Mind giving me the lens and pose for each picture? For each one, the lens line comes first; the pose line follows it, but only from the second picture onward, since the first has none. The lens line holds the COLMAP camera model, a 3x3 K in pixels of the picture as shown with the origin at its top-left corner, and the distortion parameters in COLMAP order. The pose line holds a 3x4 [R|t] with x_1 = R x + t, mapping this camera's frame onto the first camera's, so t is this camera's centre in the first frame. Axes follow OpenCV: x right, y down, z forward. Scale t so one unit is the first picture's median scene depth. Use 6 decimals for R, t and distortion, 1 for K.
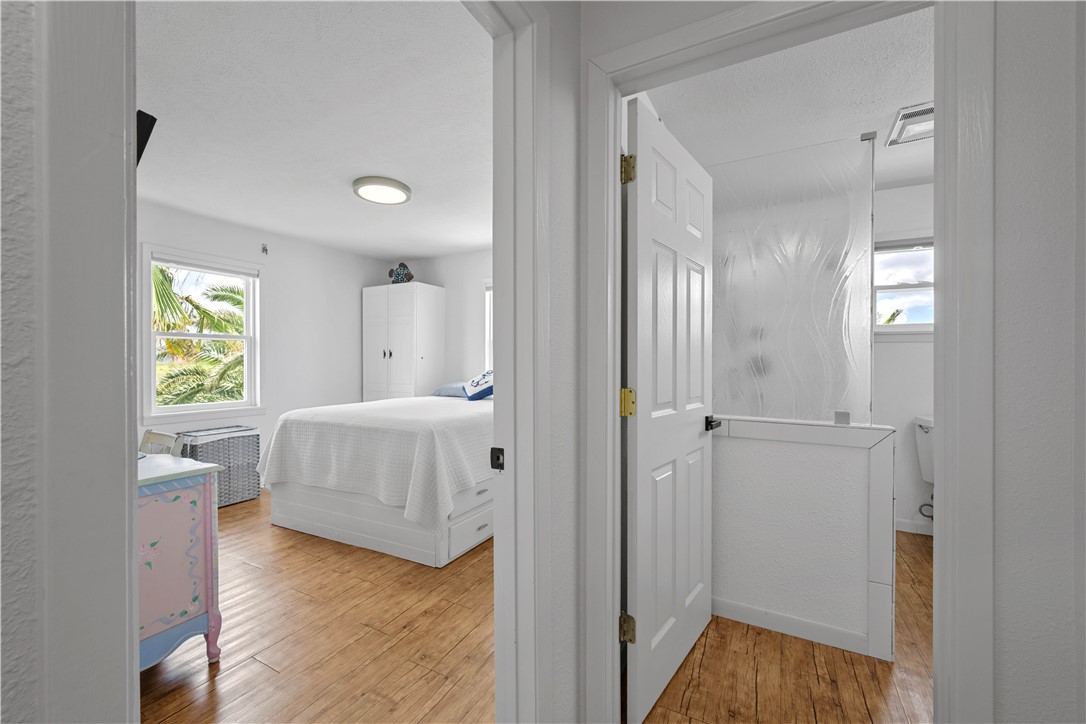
lens RADIAL K [[430.3, 0, 555.8], [0, 430.3, 363.2], [0, 0, 1]] dist [0.000219, -0.000587]
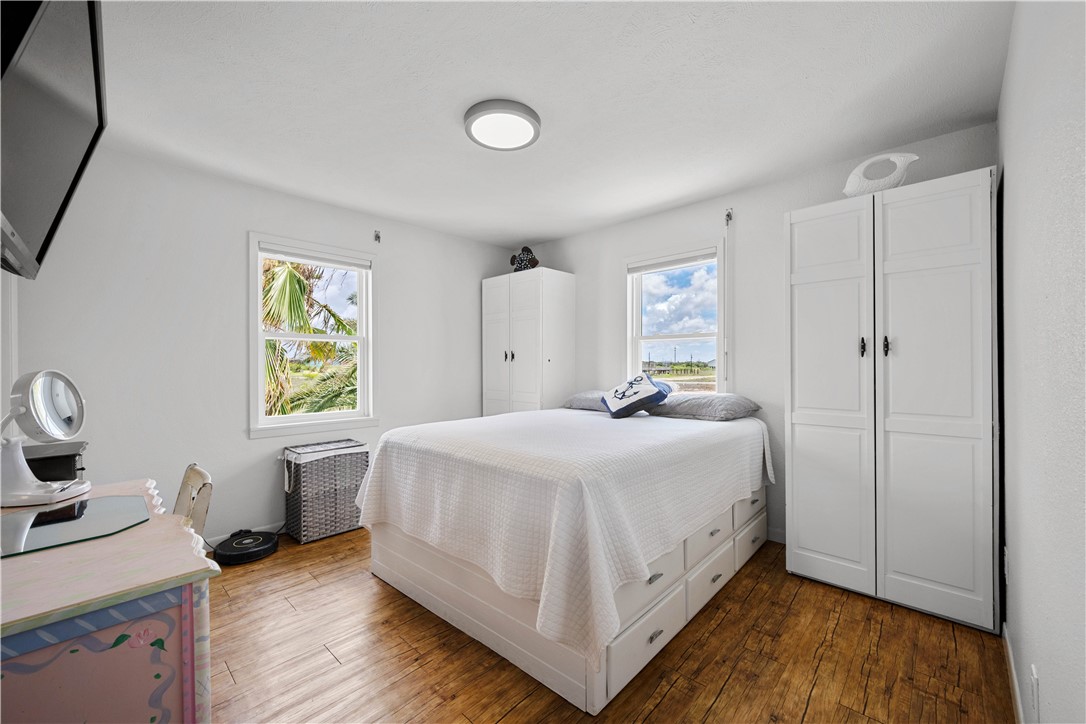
lens RADIAL K [[430.3, 0, 542.3], [0, 430.3, 363.4], [0, 0, 1]] dist [0.000219, -0.000587]
pose [[0.956764, -0.003520, -0.290844, -0.127910], [0.001969, 0.999982, -0.005623, -0.003031], [0.290859, 0.004807, 0.956754, 0.323632]]
